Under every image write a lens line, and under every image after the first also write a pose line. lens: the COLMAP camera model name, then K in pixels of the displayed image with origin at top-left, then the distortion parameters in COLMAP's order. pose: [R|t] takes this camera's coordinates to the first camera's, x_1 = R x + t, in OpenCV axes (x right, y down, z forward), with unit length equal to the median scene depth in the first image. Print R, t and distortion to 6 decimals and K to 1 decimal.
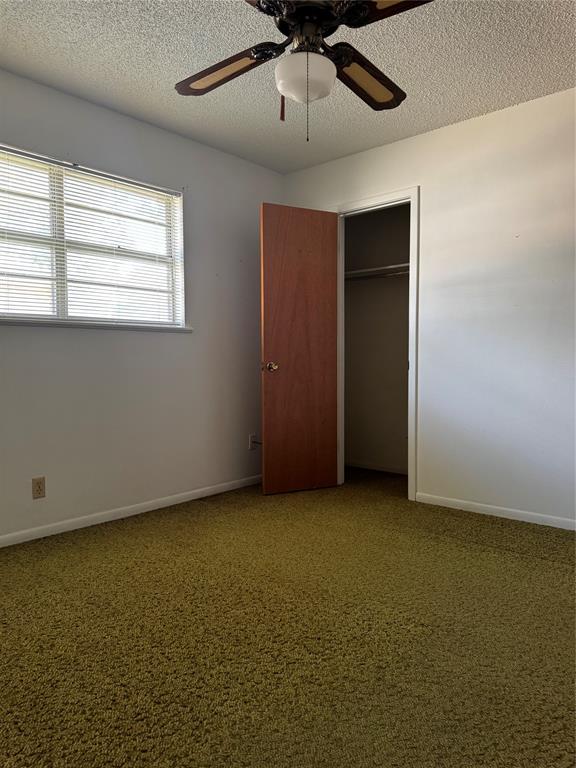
lens RADIAL K [[542.0, 0, 286.0], [0, 542.0, 384.4], [0, 0, 1]] dist [0.040218, -0.053768]
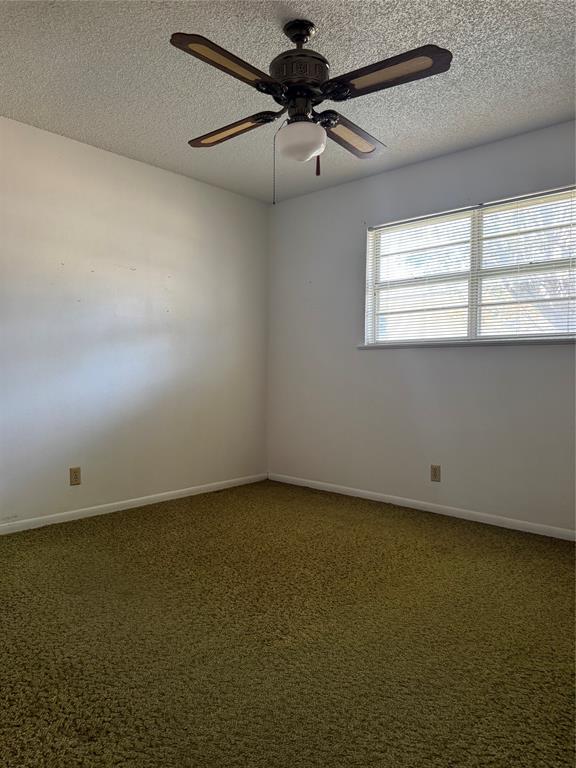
lens RADIAL K [[542.0, 0, 286.0], [0, 542.0, 384.4], [0, 0, 1]] dist [0.040218, -0.053768]
pose [[-0.011189, 0.031529, -0.999440, 0.774011], [-0.055502, 0.997942, 0.032103, -0.038242], [0.998396, 0.055830, -0.009416, 0.620243]]
